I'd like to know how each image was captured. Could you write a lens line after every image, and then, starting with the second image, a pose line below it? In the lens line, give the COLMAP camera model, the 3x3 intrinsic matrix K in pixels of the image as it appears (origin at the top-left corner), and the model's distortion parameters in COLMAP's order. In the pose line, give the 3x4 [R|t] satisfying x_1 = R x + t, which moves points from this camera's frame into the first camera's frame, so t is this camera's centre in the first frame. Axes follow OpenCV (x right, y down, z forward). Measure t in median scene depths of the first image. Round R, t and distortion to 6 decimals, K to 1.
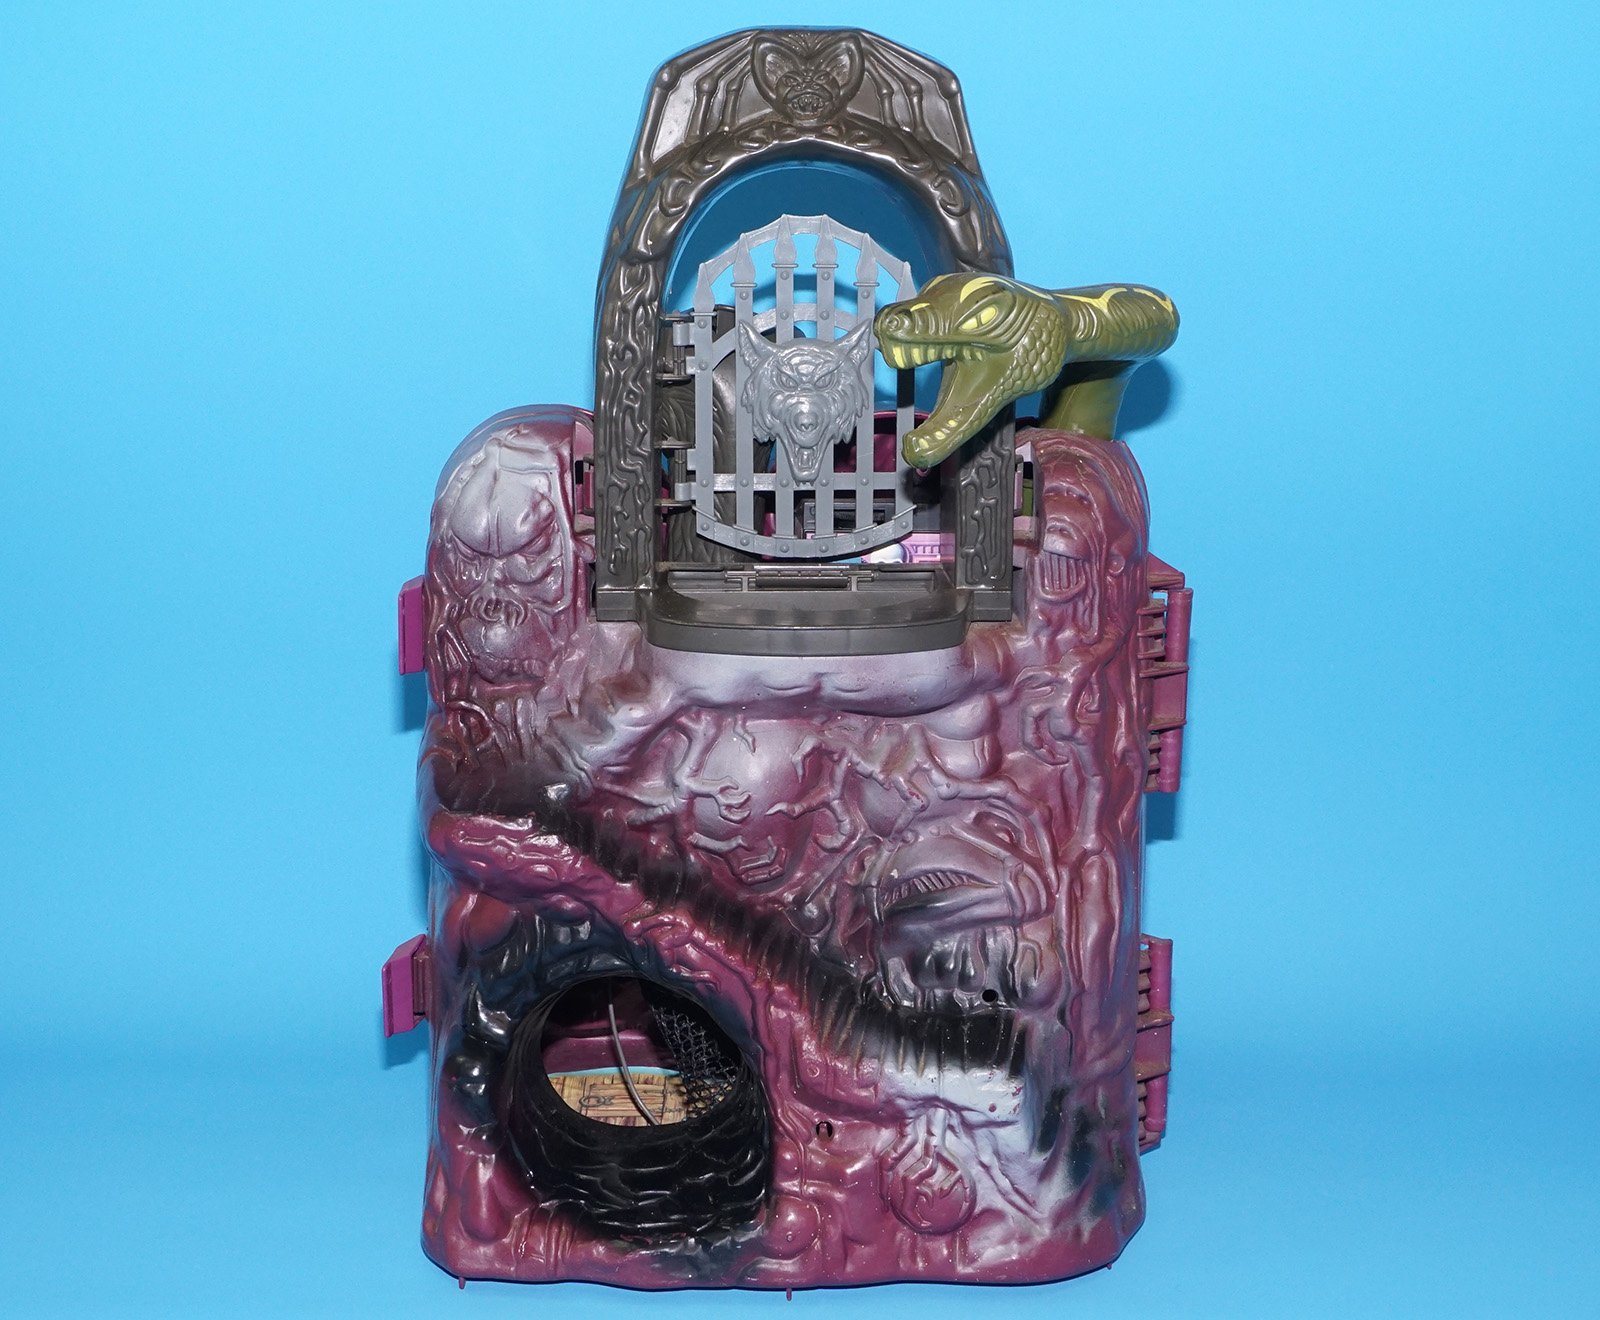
lens RADIAL K [[2319.1, 0, 800.0], [0, 2319.1, 660.0], [0, 0, 1]] dist [0.007149, 0.061037]
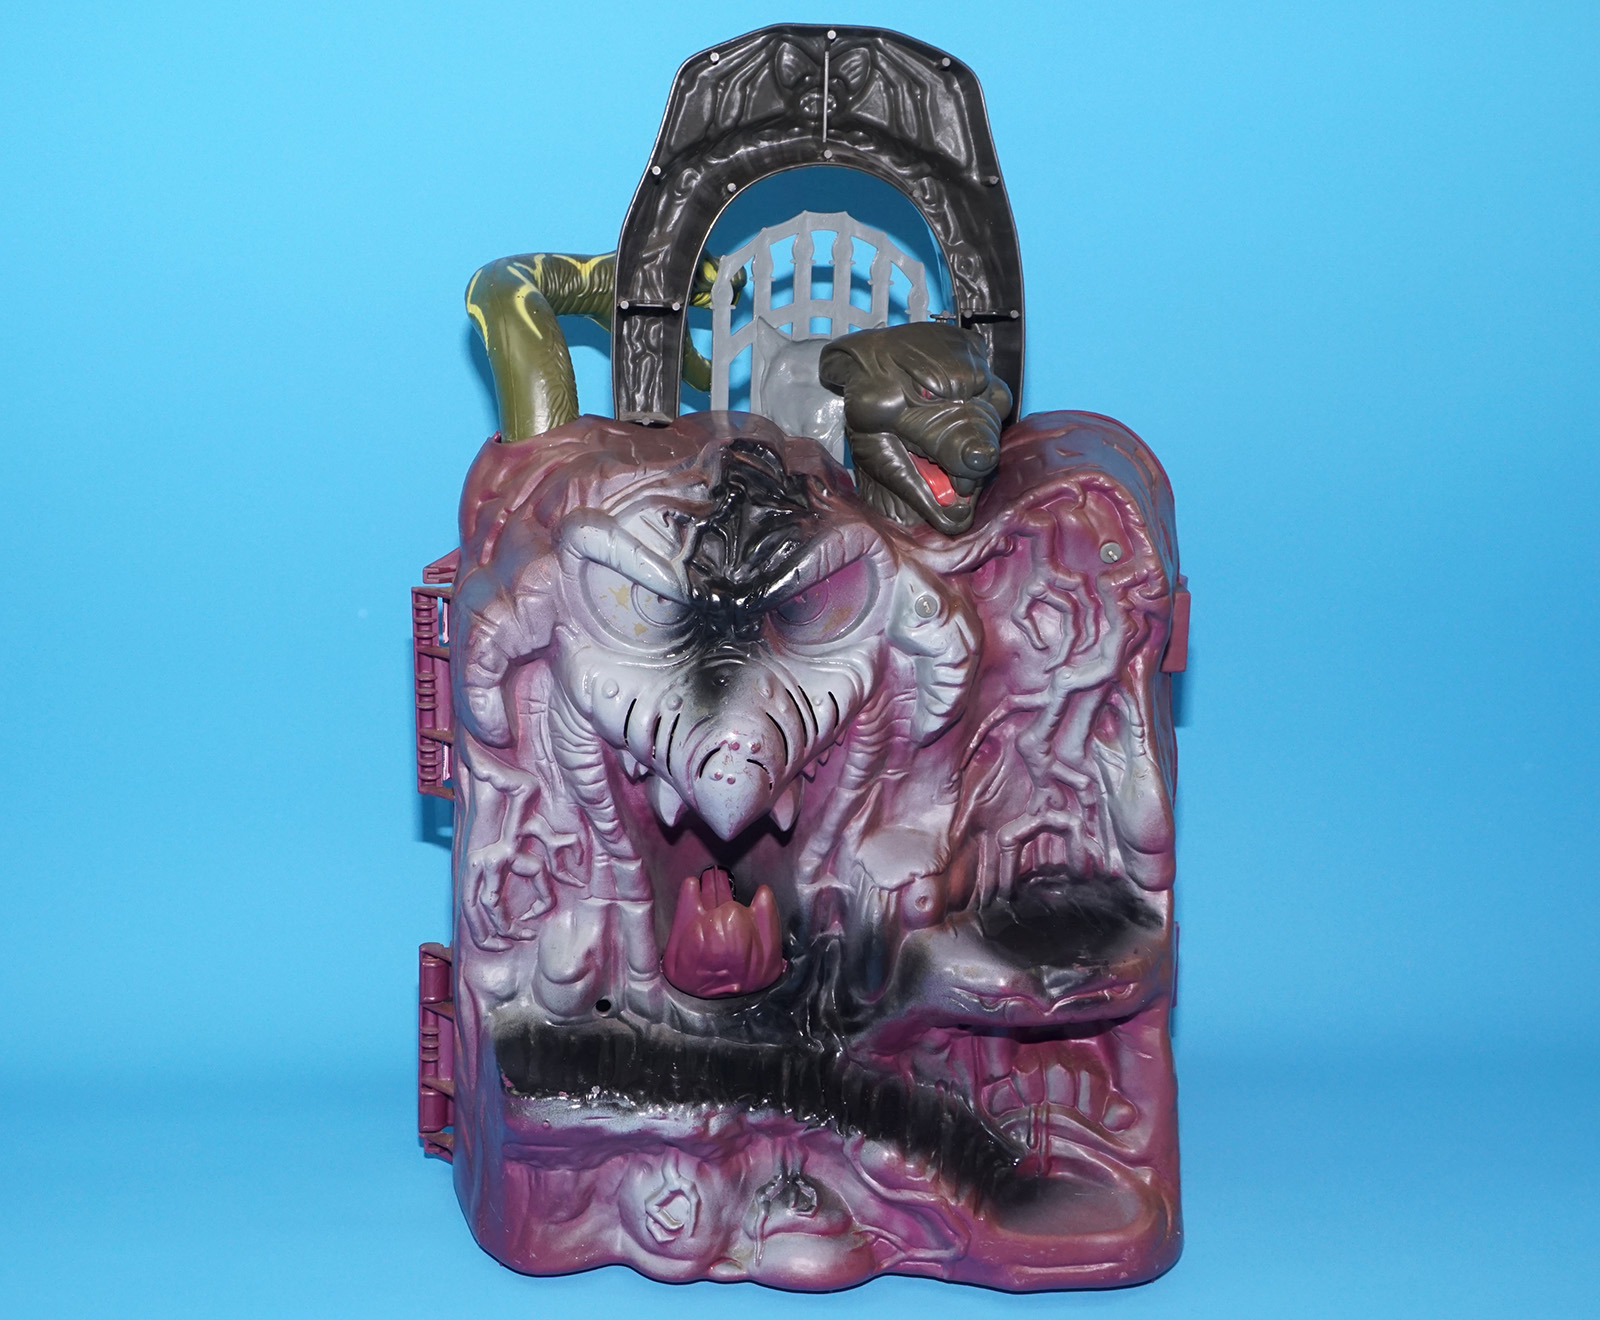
lens RADIAL K [[2319.1, 0, 800.0], [0, 2319.1, 660.0], [0, 0, 1]] dist [0.007149, 0.061037]
pose [[0.798558, 0.150253, -0.582863, 0.910064], [-0.160078, 0.986484, 0.034984, -0.062135], [0.580242, 0.065367, 0.811817, 0.325576]]
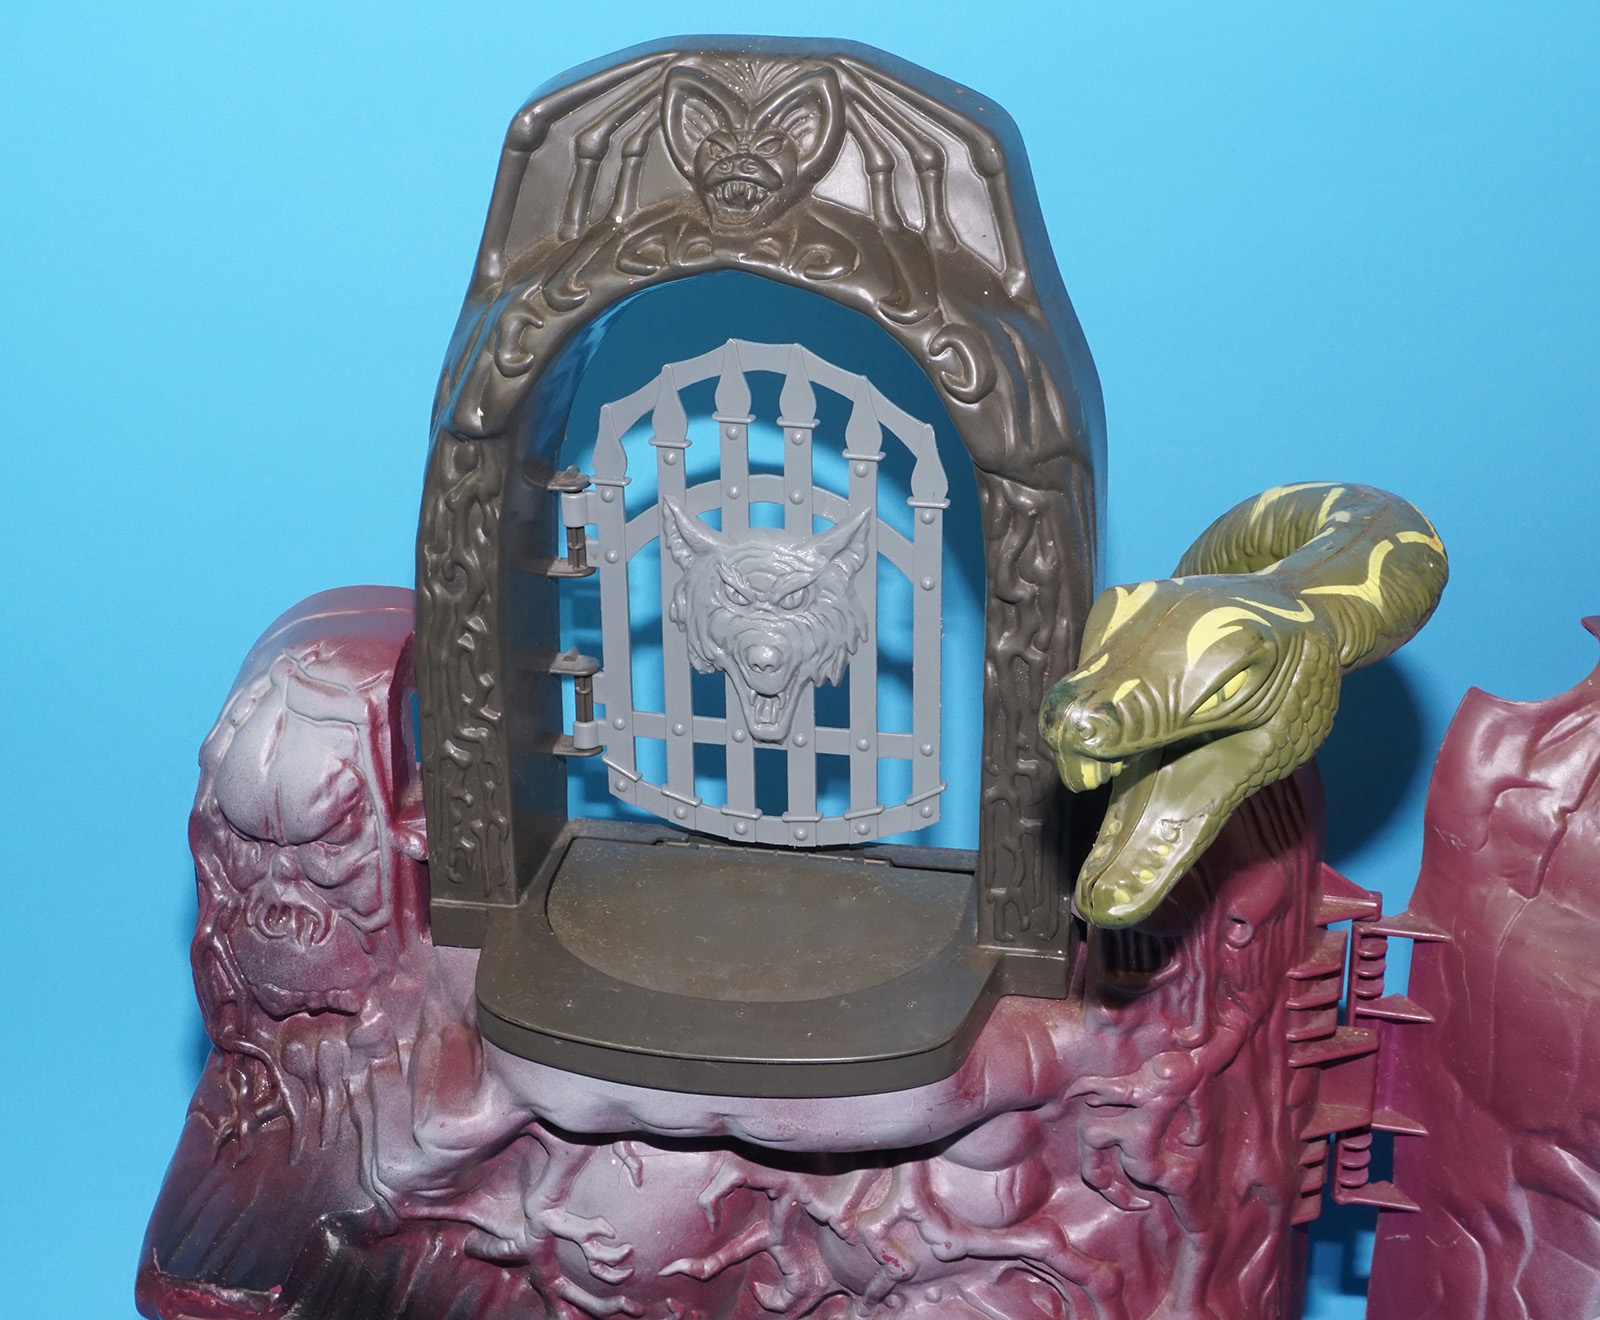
lens RADIAL K [[2649.0, 0, 806.7], [0, 2649.0, 590.6], [0, 0, 1]] dist [-0.006980, 0.033727]
pose [[0.979363, 0.066104, -0.190991, 0.153640], [-0.032905, 0.984542, 0.172031, -0.248989], [0.199410, -0.162196, 0.966399, 0.315137]]
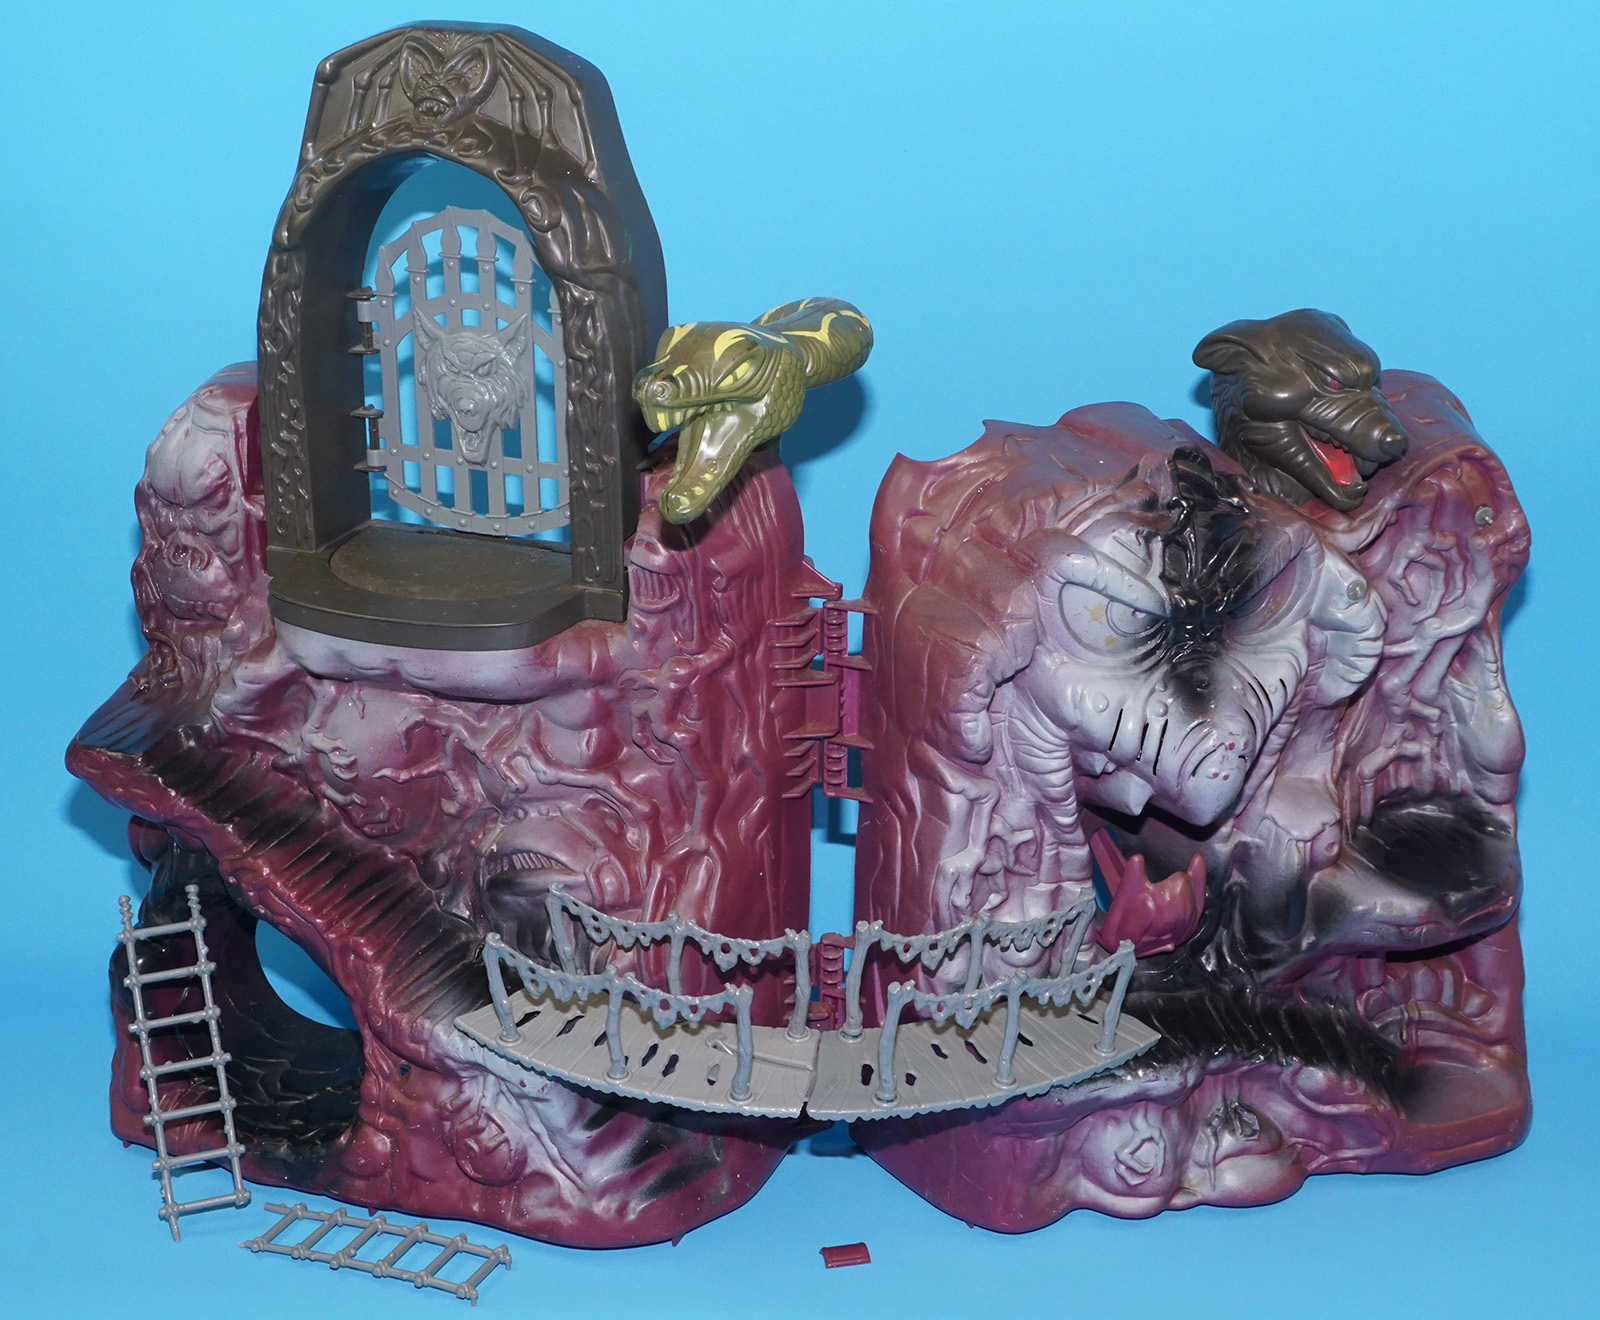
lens RADIAL K [[2558.7, 0, 834.6], [0, 2558.7, 659.5], [0, 0, 1]] dist [0.004130, -0.030574]
pose [[0.933304, 0.129161, -0.335053, 0.562871], [-0.085441, 0.986150, 0.142155, -0.169876], [0.348774, -0.104046, 0.931414, -0.015849]]
